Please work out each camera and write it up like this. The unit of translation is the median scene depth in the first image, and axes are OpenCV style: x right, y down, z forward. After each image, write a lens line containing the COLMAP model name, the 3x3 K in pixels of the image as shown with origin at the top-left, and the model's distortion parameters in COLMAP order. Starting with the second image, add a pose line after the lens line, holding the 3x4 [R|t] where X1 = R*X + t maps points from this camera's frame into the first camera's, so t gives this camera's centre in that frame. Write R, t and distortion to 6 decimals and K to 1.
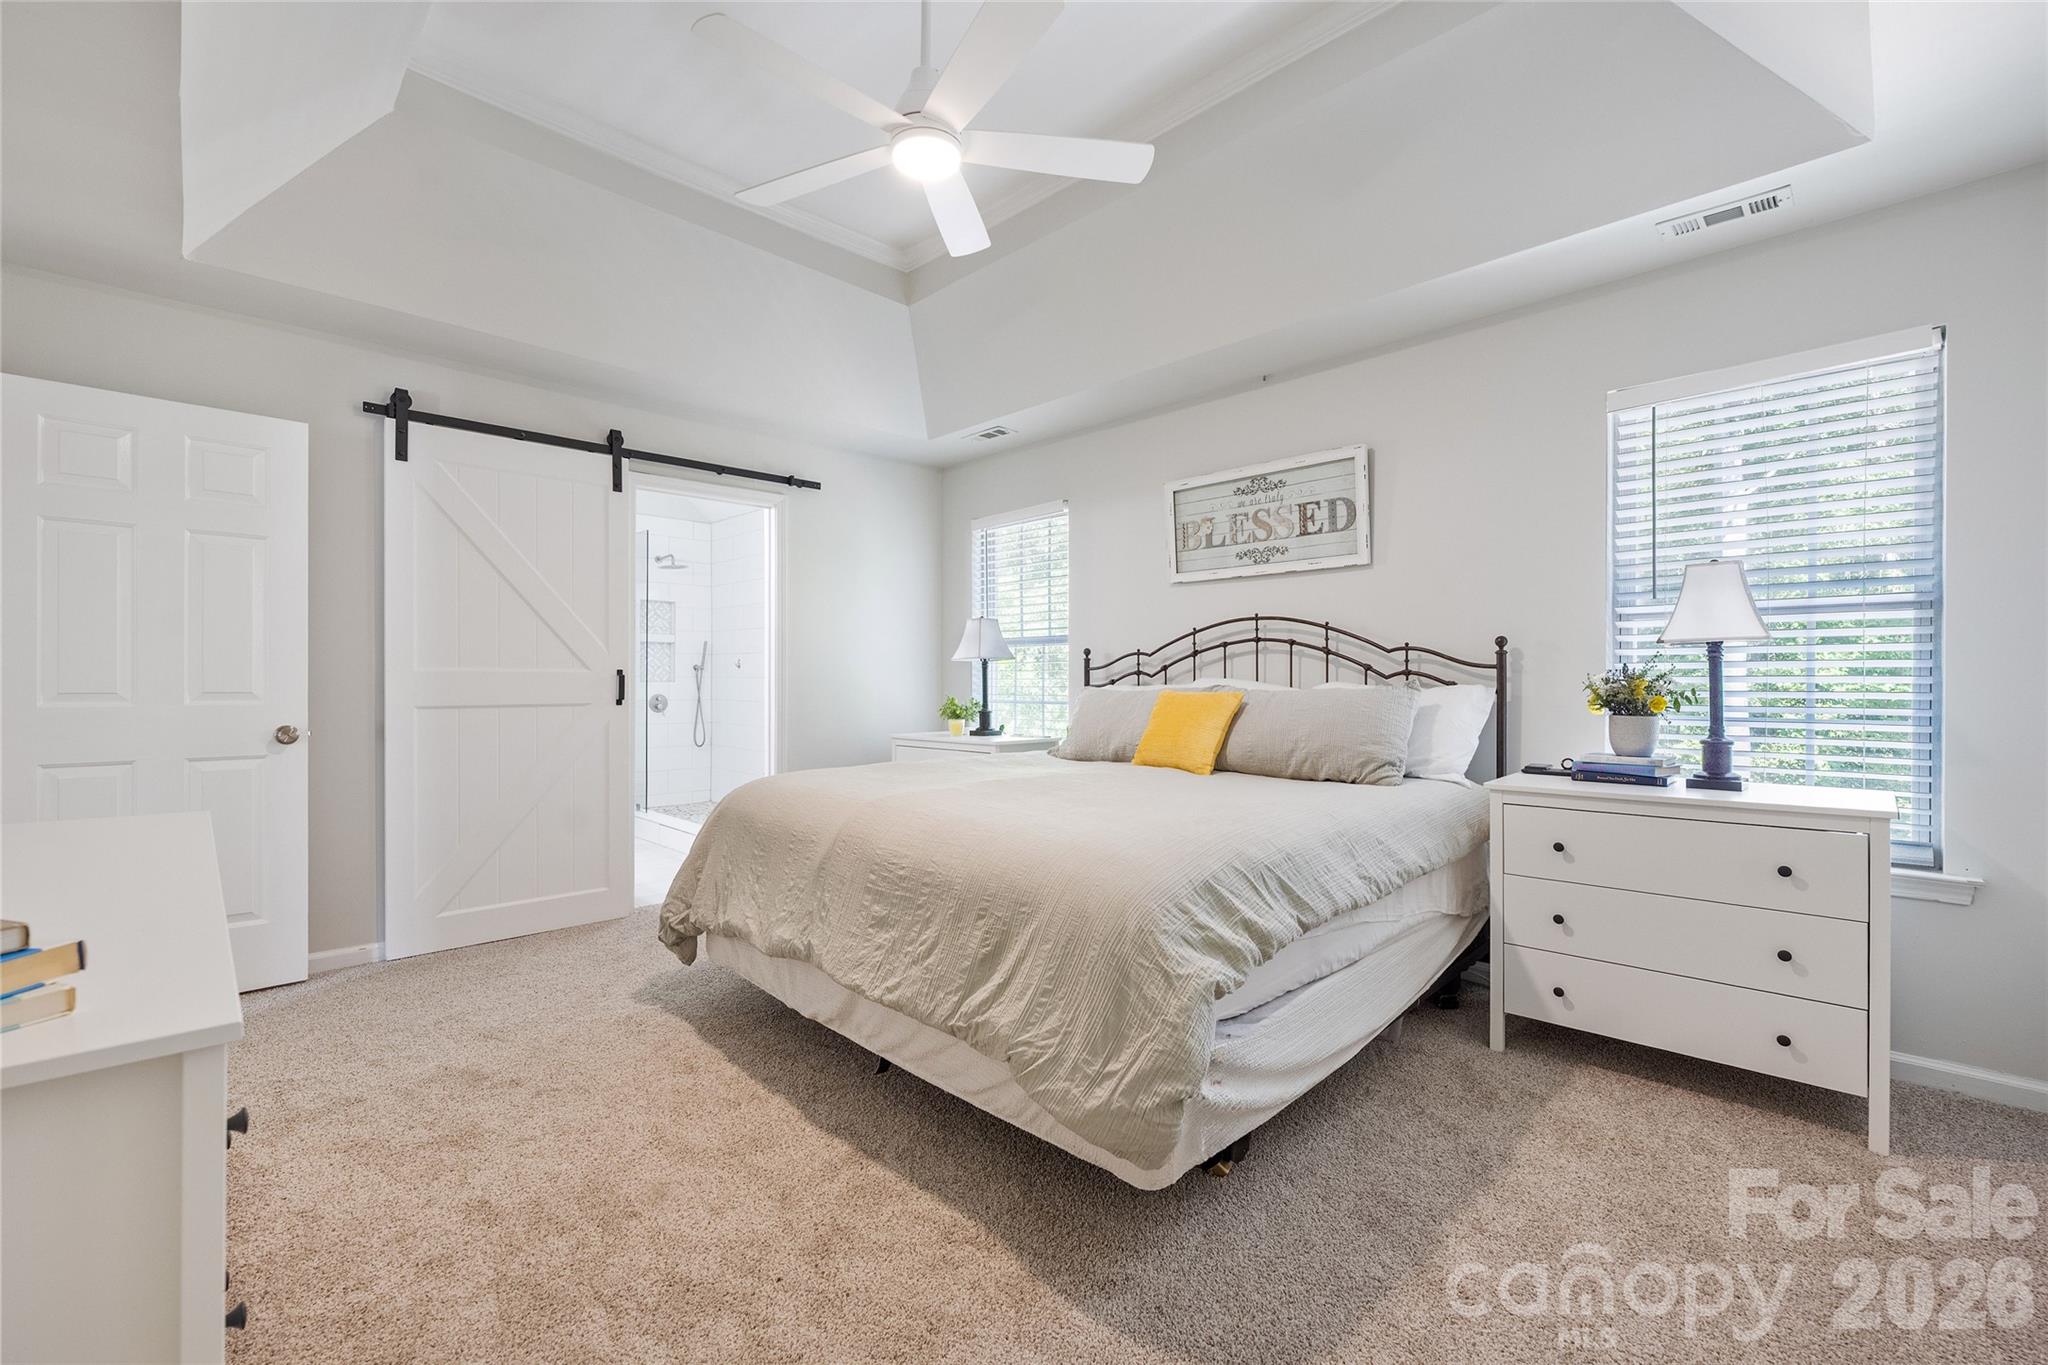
lens RADIAL K [[831.5, 0, 1015.0], [0, 831.5, 687.2], [0, 0, 1]] dist [-0.009379, 0.002043]
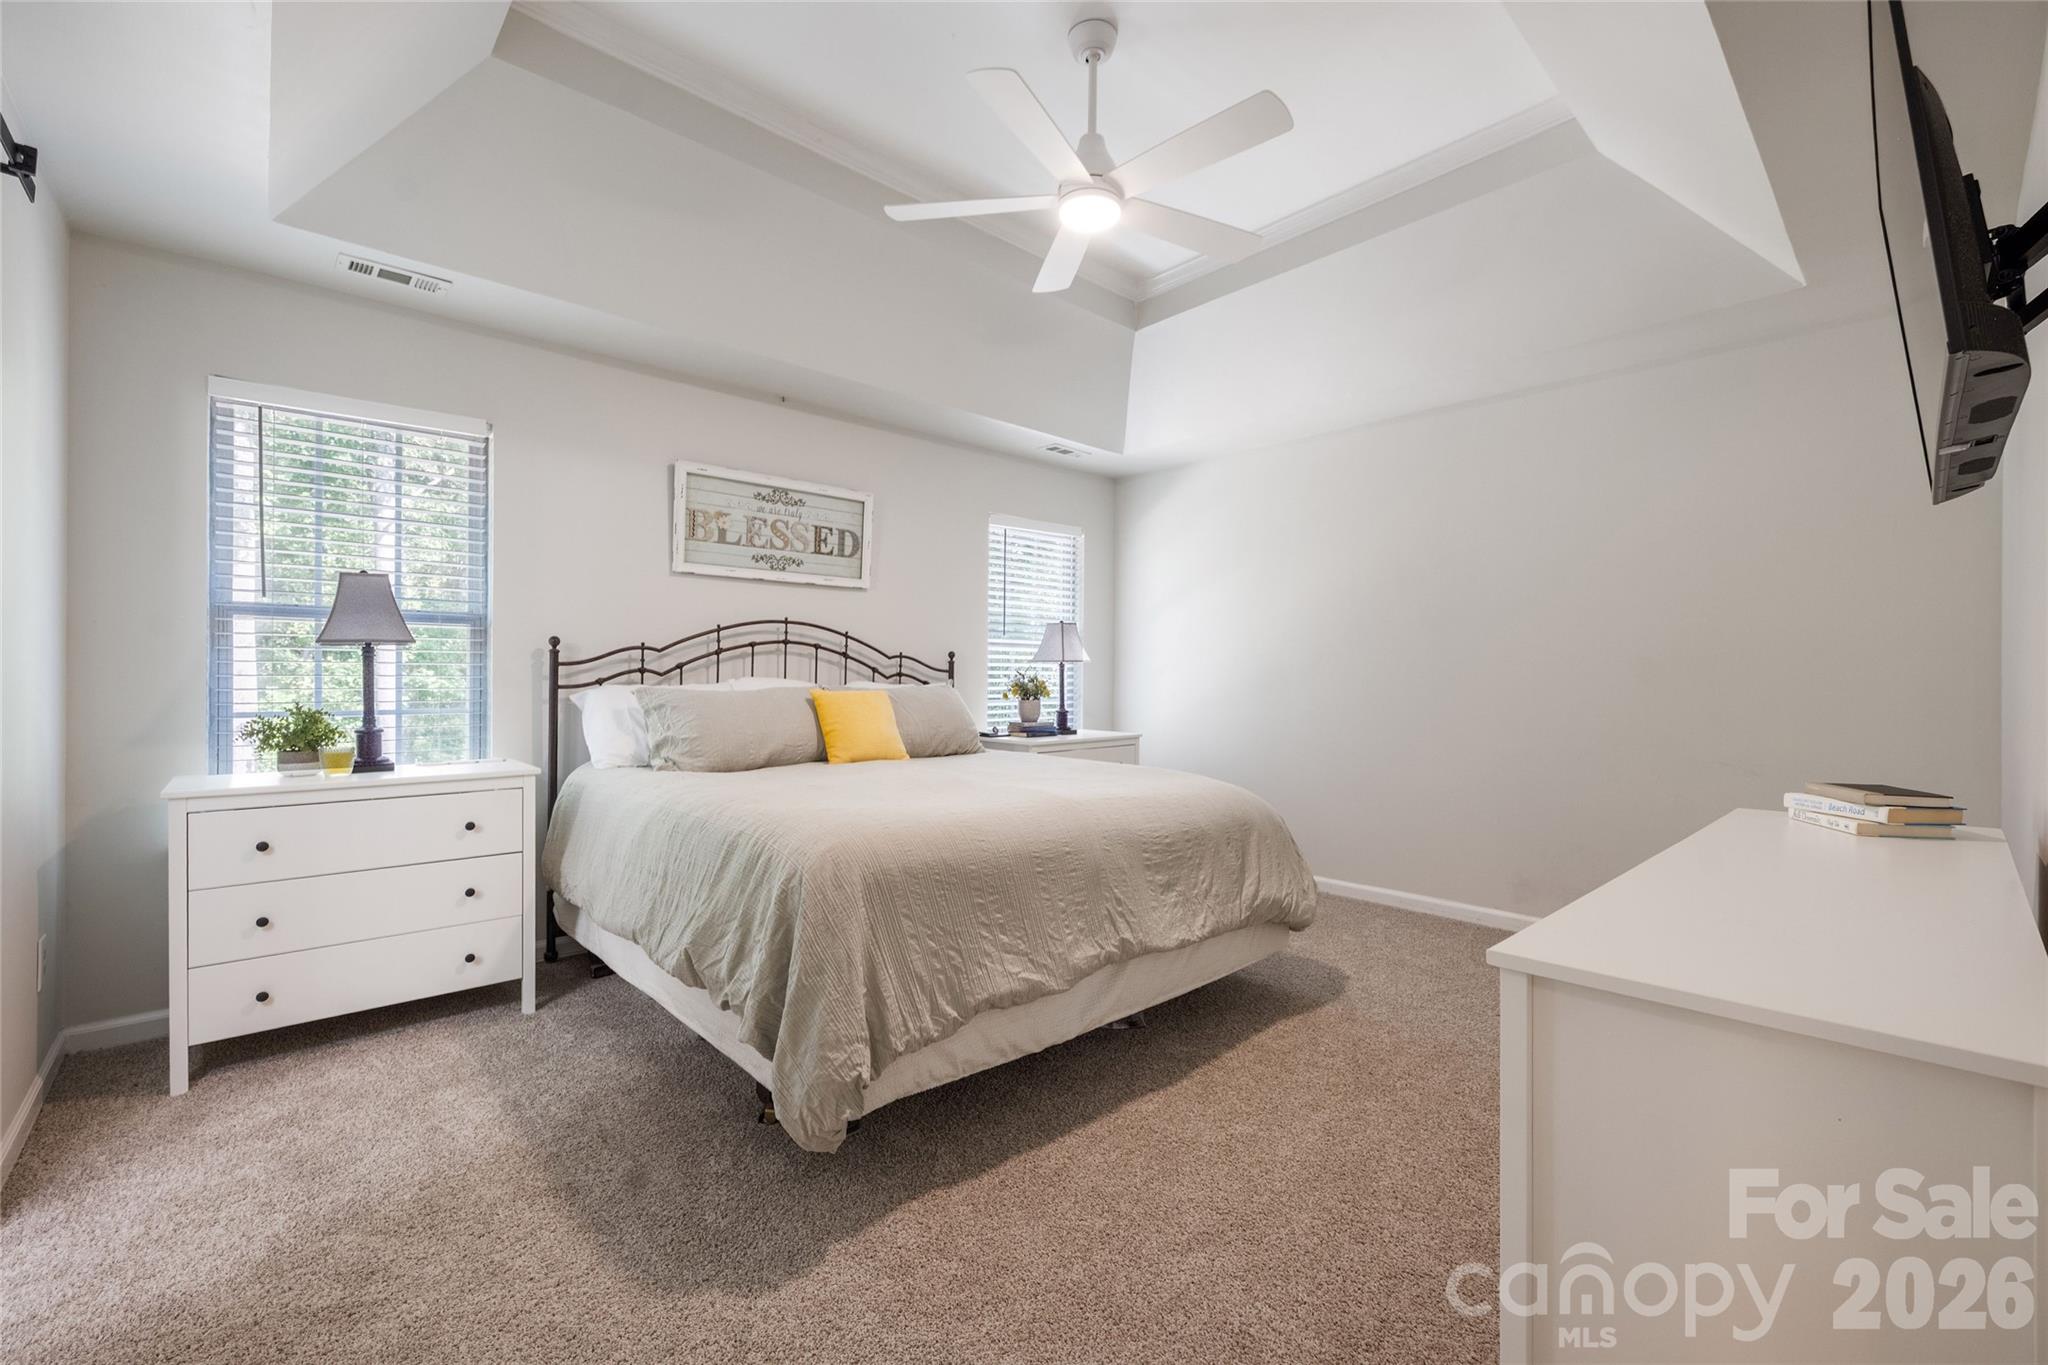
lens RADIAL K [[831.5, 0, 1014.3], [0, 831.5, 677.1], [0, 0, 1]] dist [-0.009379, 0.002043]
pose [[0.059337, -0.000513, 0.998238, -0.769117], [0.000979, 0.999999, 0.000455, -0.011554], [-0.998238, 0.000950, 0.059337, 0.643229]]
